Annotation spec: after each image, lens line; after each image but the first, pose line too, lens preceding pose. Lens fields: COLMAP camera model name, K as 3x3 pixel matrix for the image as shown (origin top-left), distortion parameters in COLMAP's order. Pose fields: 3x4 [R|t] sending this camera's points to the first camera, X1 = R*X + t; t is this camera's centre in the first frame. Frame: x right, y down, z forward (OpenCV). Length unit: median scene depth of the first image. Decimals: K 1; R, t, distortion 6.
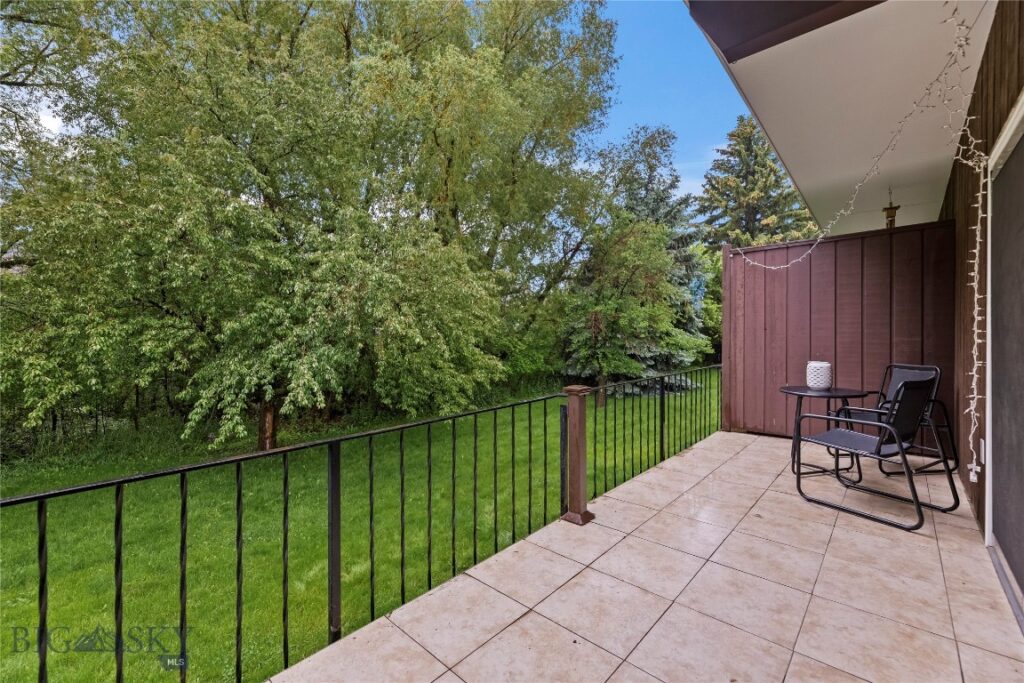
lens RADIAL K [[415.5, 0, 514.9], [0, 415.5, 328.6], [0, 0, 1]] dist [-0.003791, 0.000018]
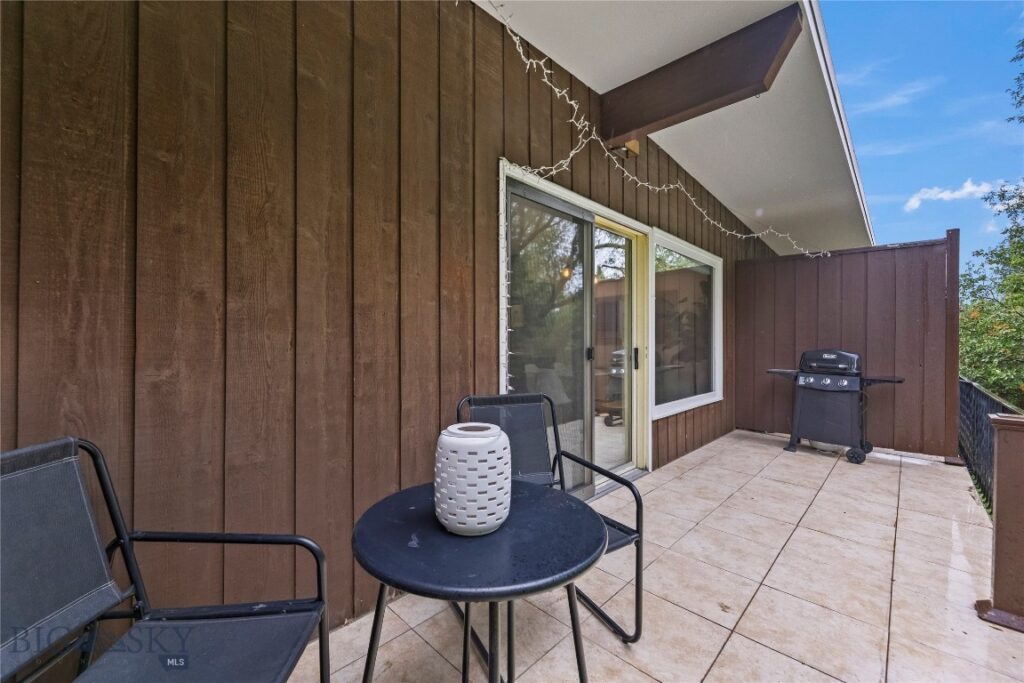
lens RADIAL K [[415.5, 0, 511.3], [0, 415.5, 344.2], [0, 0, 1]] dist [-0.003791, 0.000018]
pose [[-0.999884, -0.002561, 0.015045, 1.123632], [-0.002665, 0.999972, -0.006934, 0.045206], [-0.015027, -0.006974, -0.999863, 2.040811]]
